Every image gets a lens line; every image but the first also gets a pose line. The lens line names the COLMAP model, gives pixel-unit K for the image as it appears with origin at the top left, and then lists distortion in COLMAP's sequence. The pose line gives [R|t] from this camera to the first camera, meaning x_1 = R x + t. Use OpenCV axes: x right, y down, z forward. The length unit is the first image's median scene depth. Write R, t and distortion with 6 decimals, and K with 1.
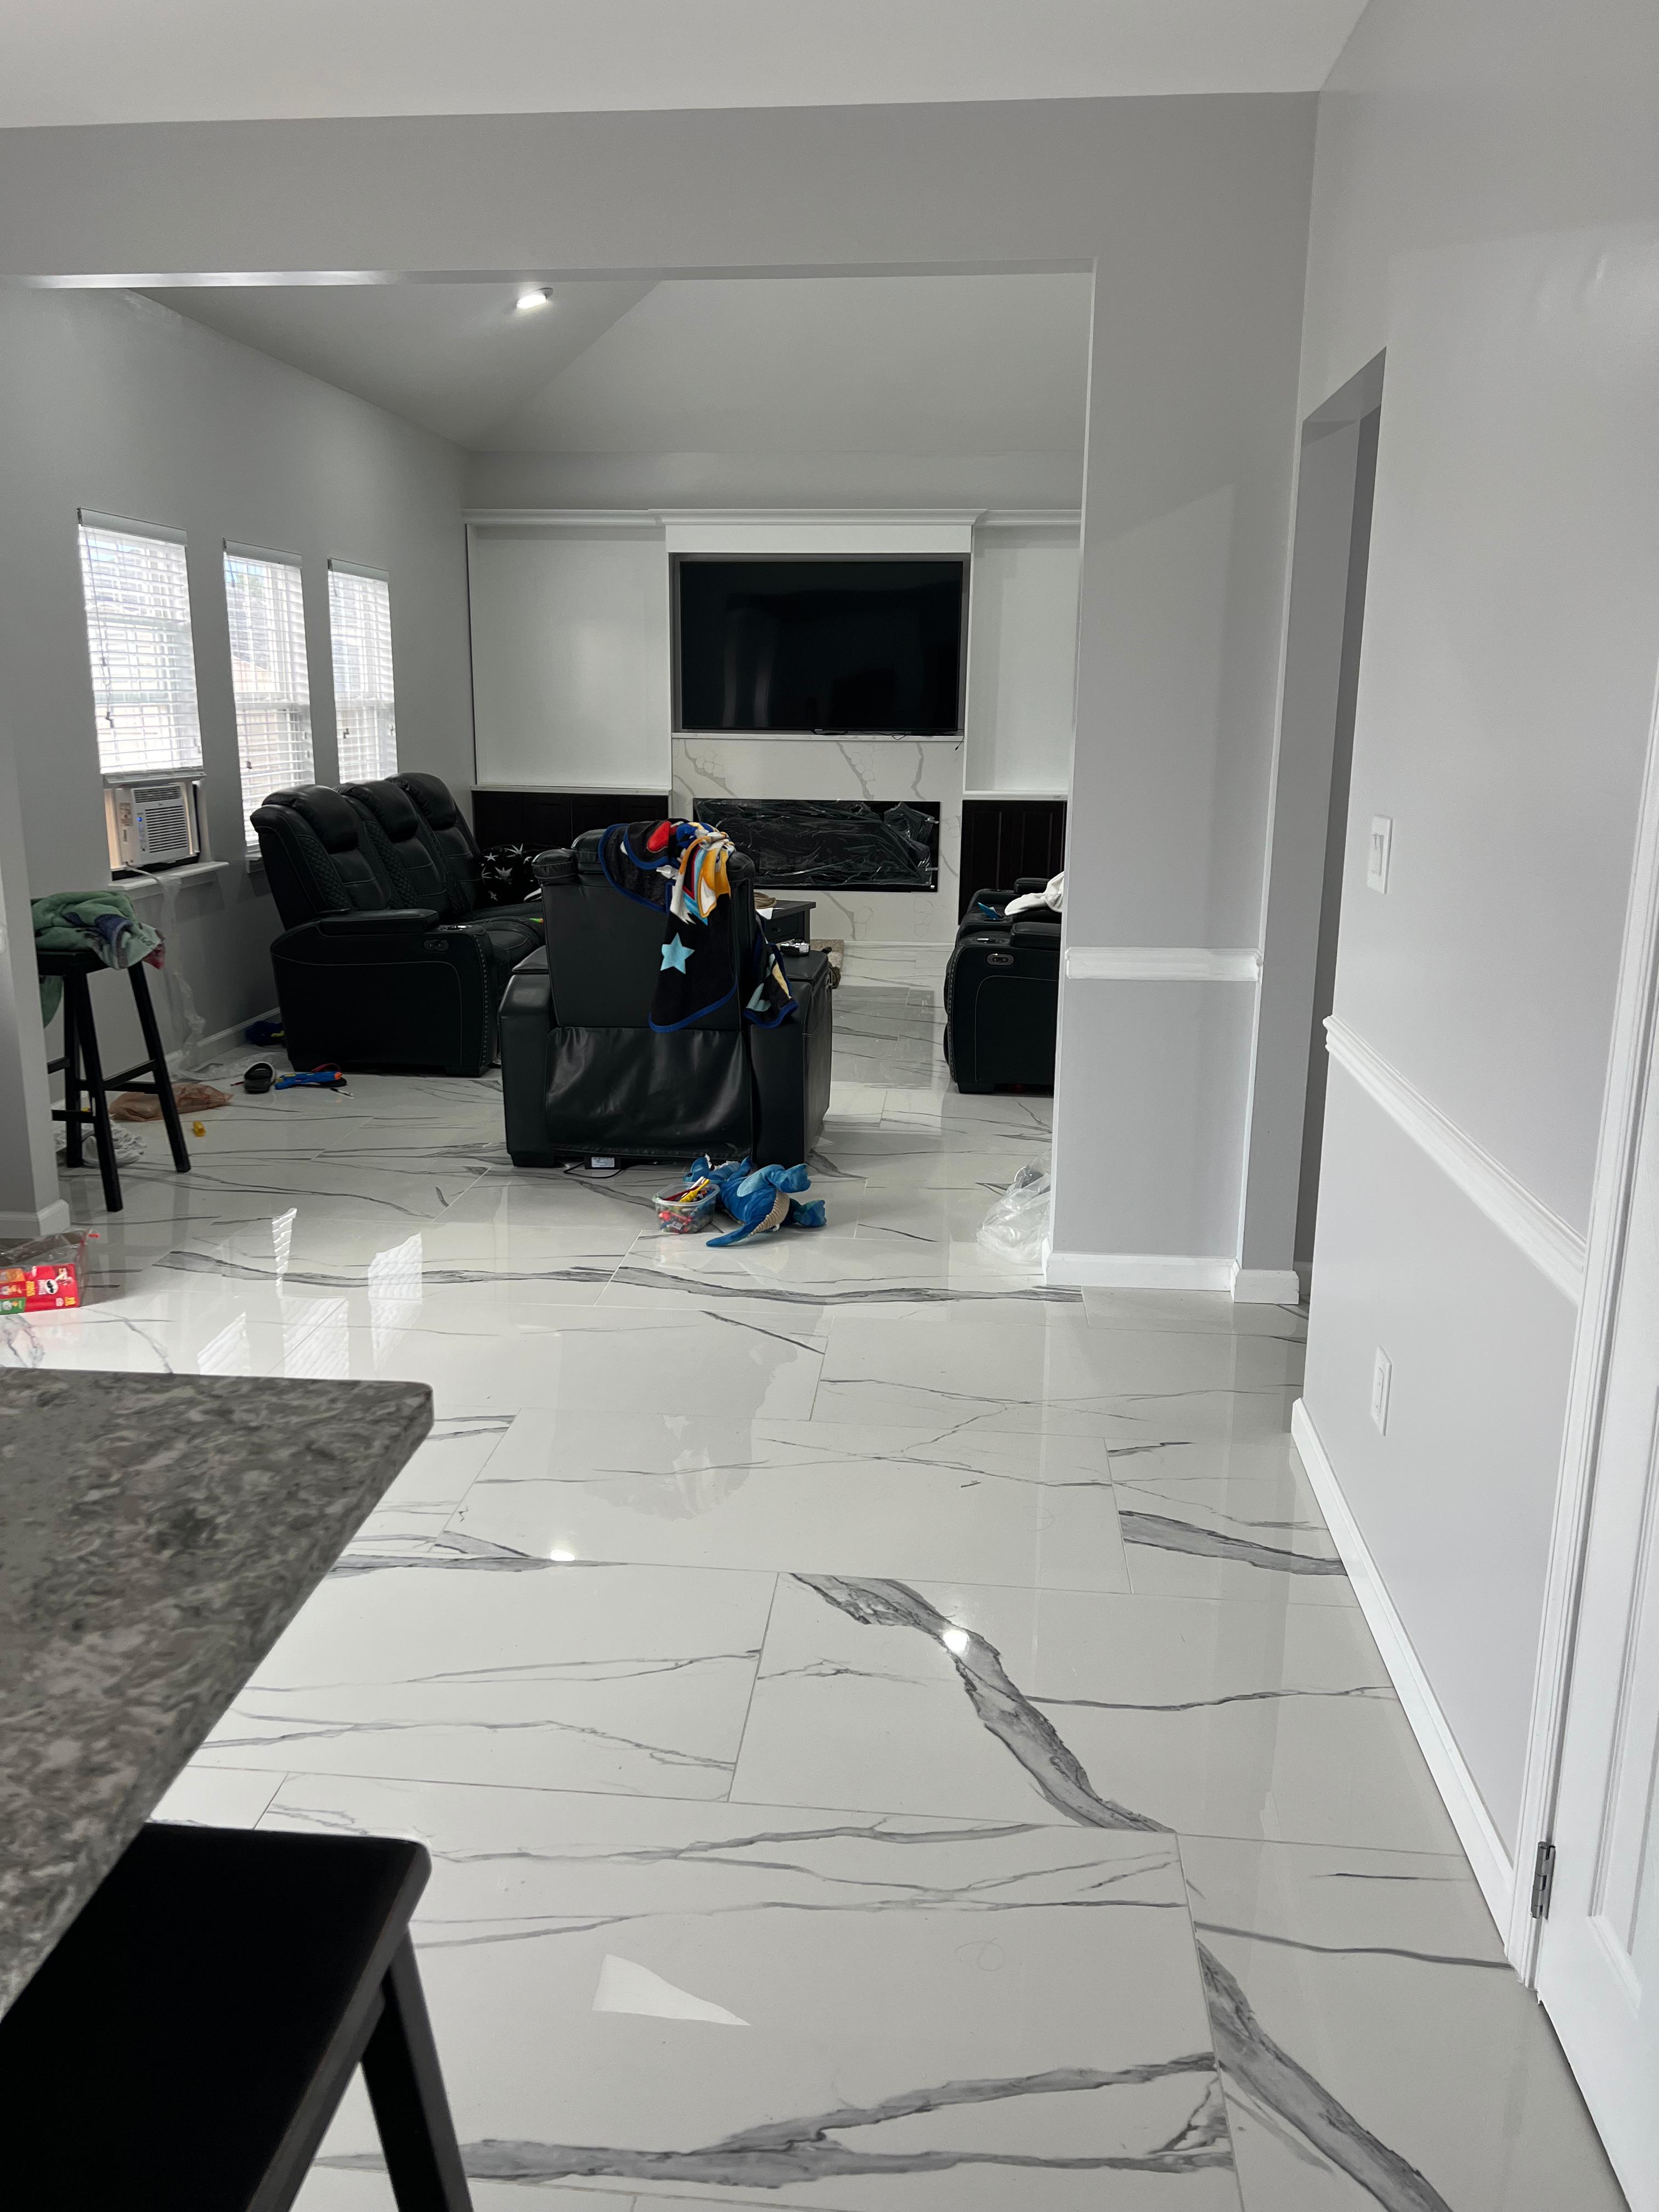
lens RADIAL K [[1681.0, 0, 825.5], [0, 1681.0, 1101.0], [0, 0, 1]] dist [0.091386, -0.114405]
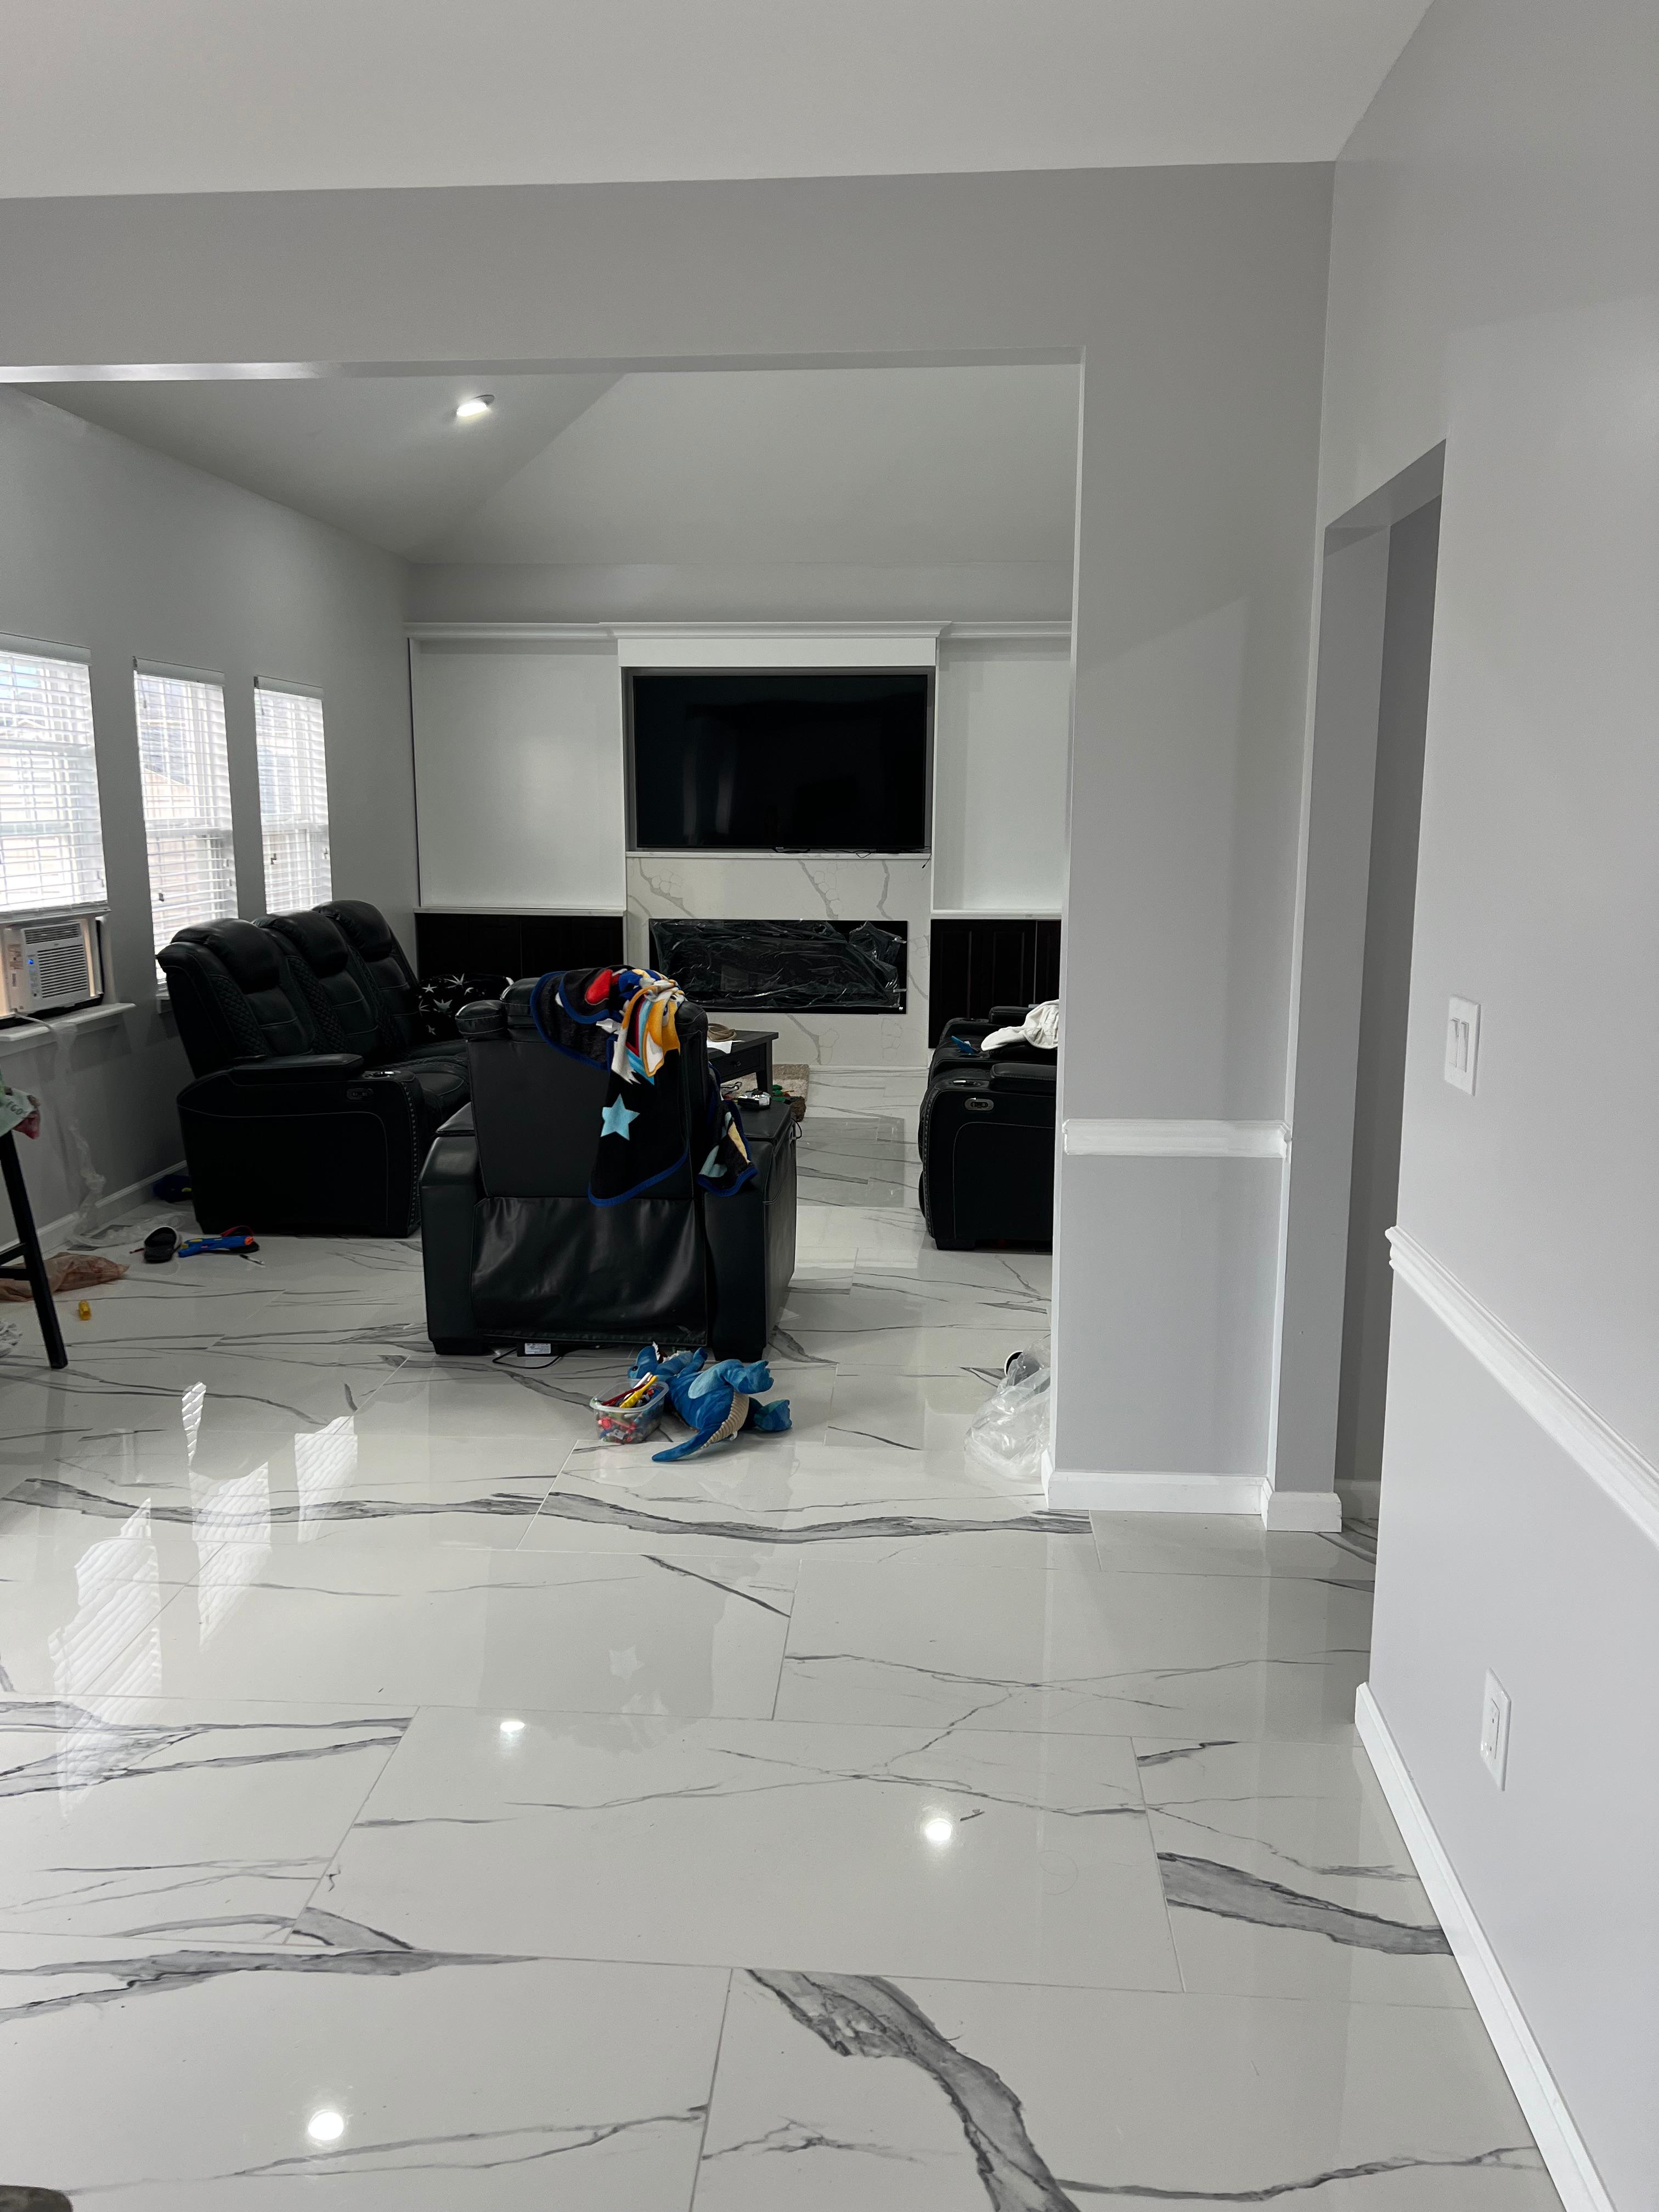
lens RADIAL K [[1662.2, 0, 829.5], [0, 1662.2, 1106.0], [0, 0, 1]] dist [0.083583, -0.111428]
pose [[0.999688, -0.010661, 0.022582, 0.002236], [0.011812, 0.998605, -0.051460, -0.044100], [-0.022002, 0.051711, 0.998420, 0.115534]]
